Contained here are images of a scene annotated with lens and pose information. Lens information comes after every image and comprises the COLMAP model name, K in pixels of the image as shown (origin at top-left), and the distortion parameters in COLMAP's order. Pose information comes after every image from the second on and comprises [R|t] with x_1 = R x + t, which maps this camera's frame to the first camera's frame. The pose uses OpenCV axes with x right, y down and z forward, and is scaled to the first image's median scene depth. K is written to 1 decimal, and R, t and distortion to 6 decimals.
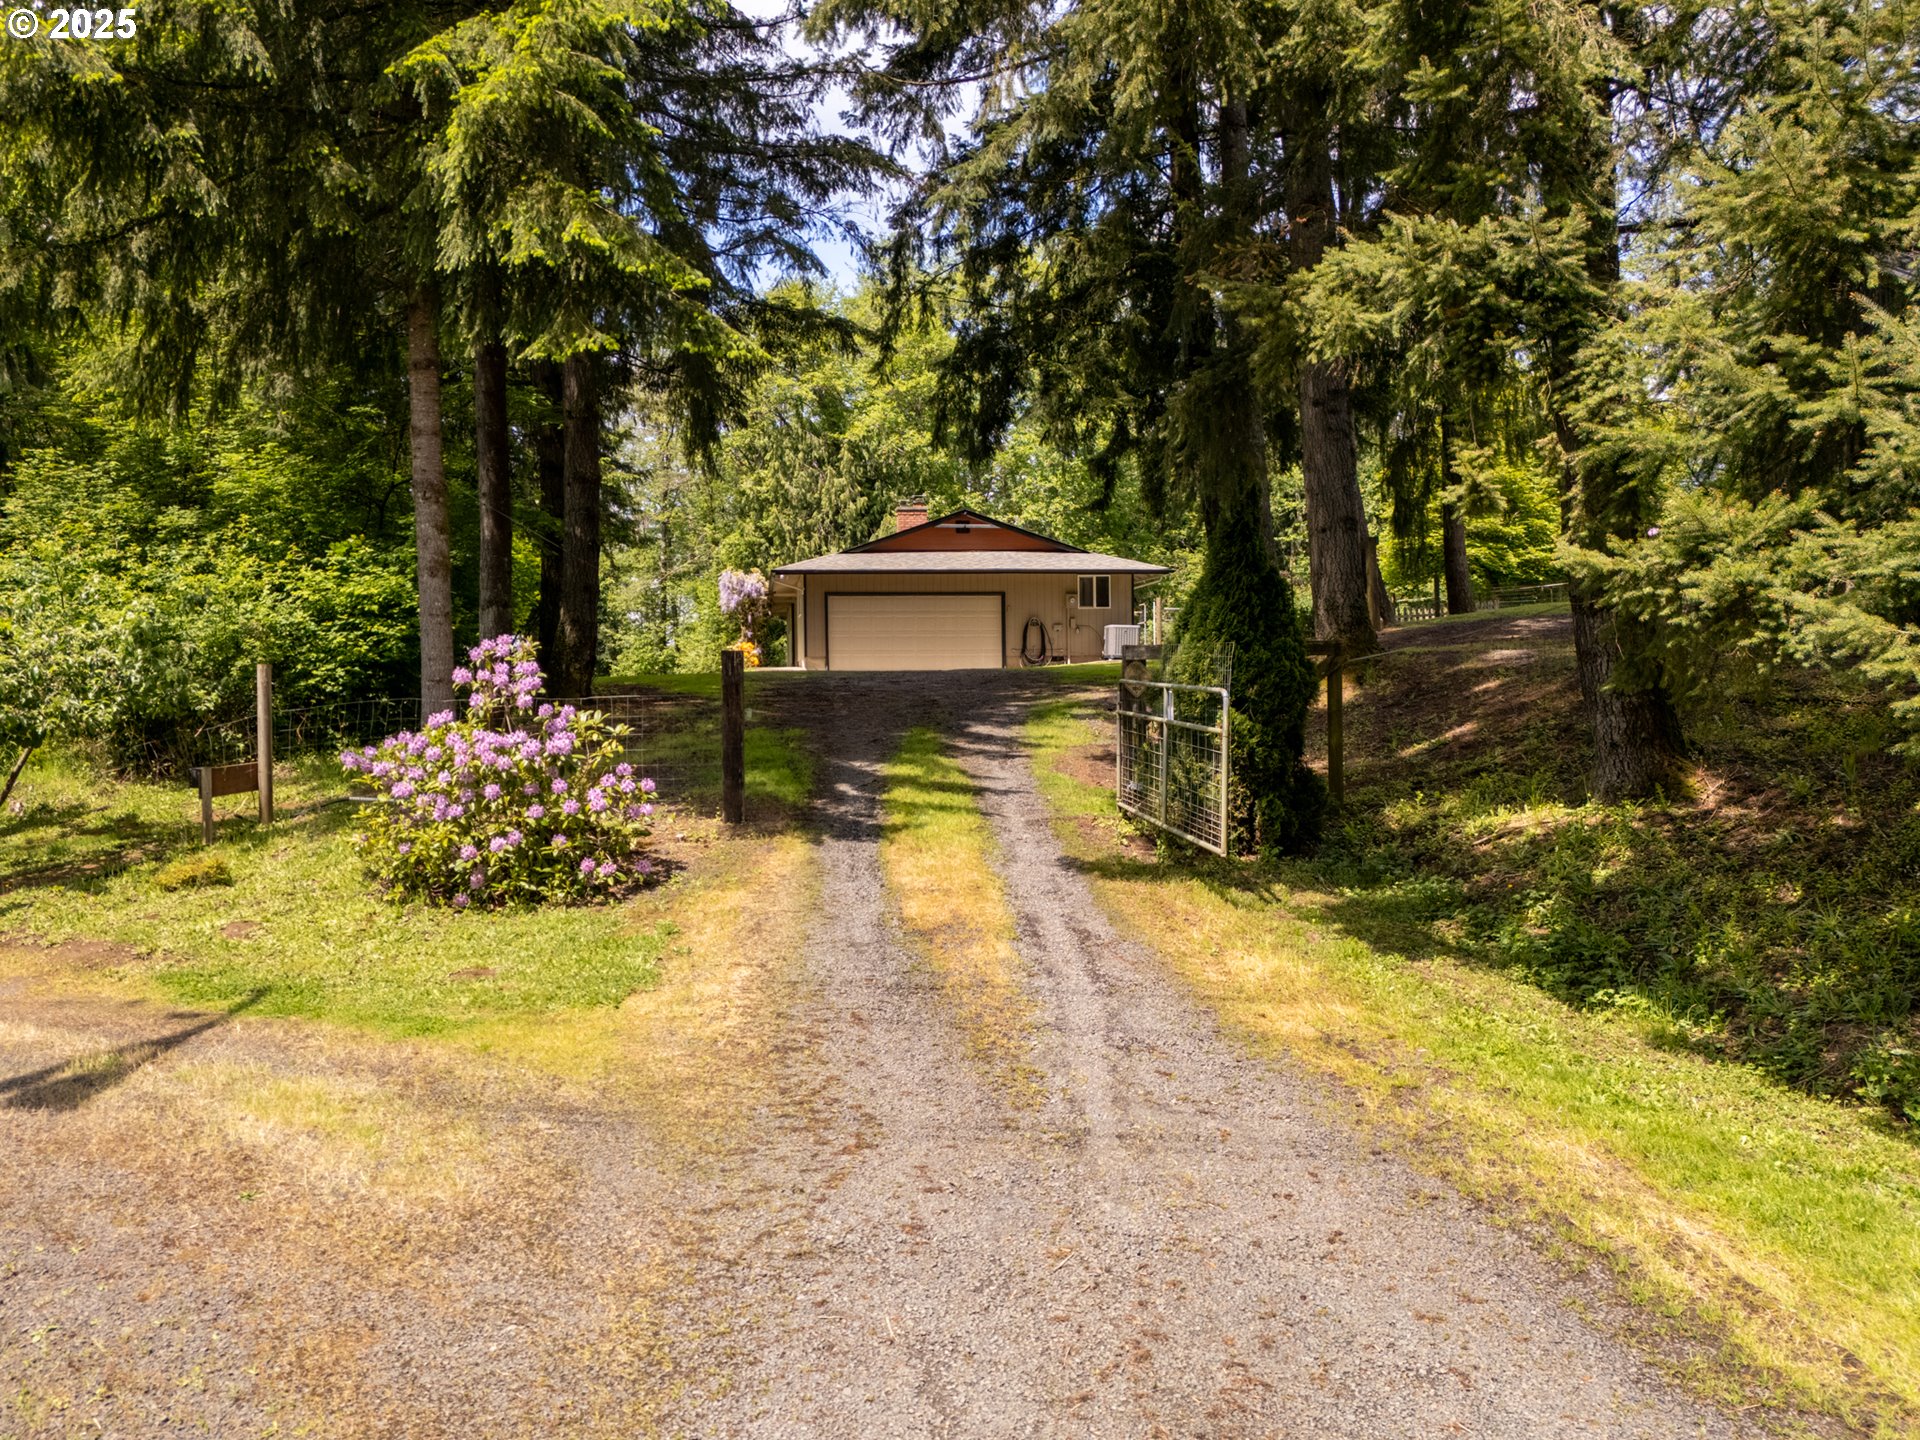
lens RADIAL K [[1440.1, 0, 868.1], [0, 1440.1, 675.8], [0, 0, 1]] dist [0.131969, -0.199666]
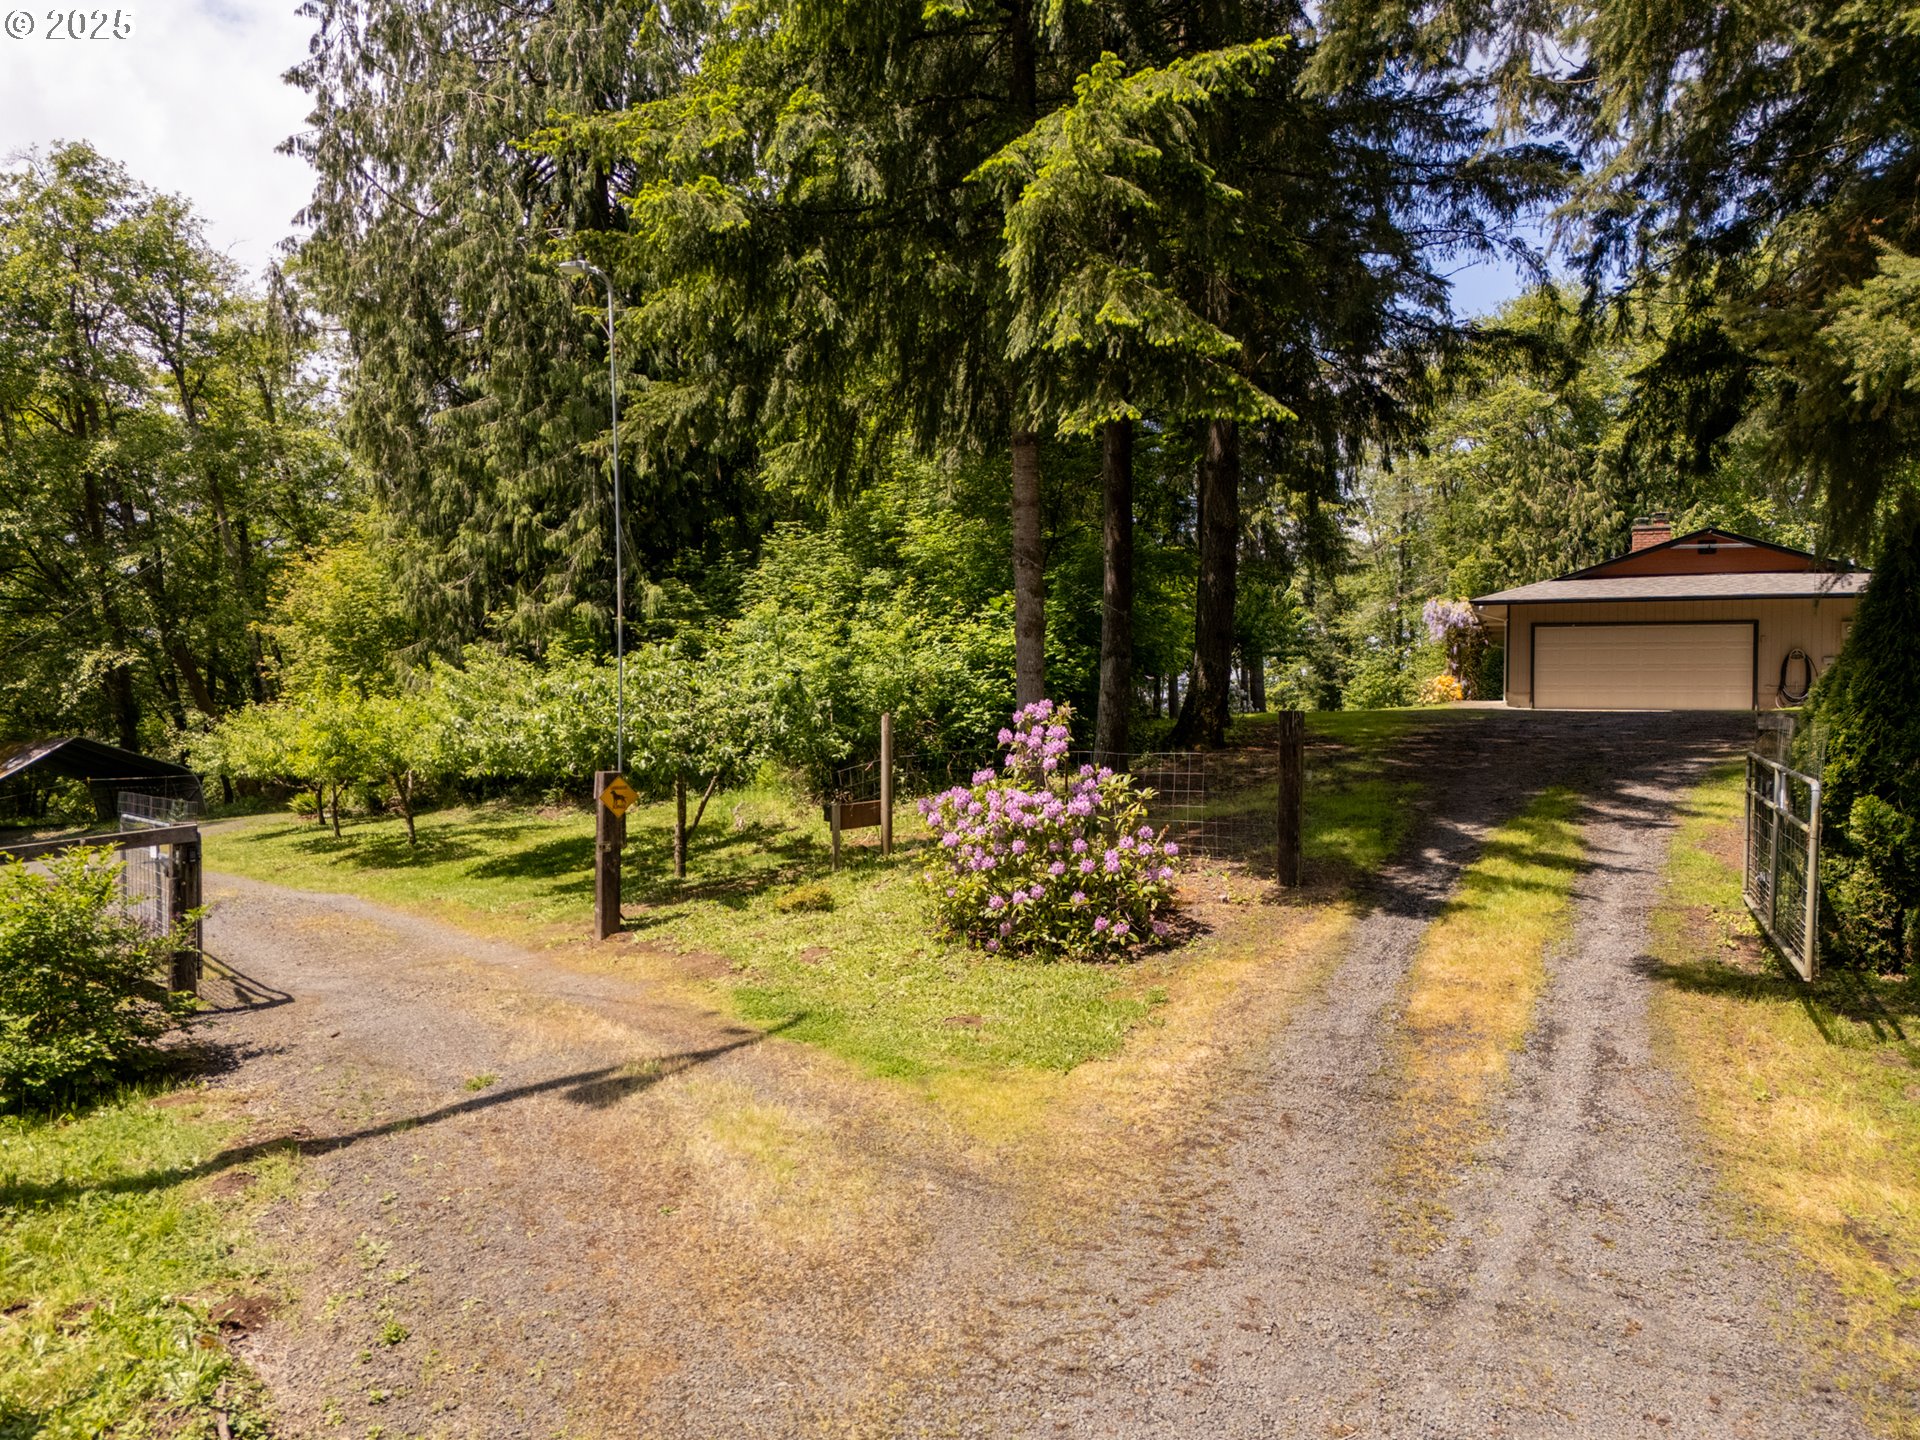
lens RADIAL K [[1403.5, 0, 963.6], [0, 1403.5, 722.6], [0, 0, 1]] dist [0.081215, -0.074724]
pose [[0.905485, 0.019687, -0.423922, 0.131866], [-0.012933, 0.999740, 0.018802, -0.029222], [0.424182, -0.011542, 0.905503, 0.041979]]
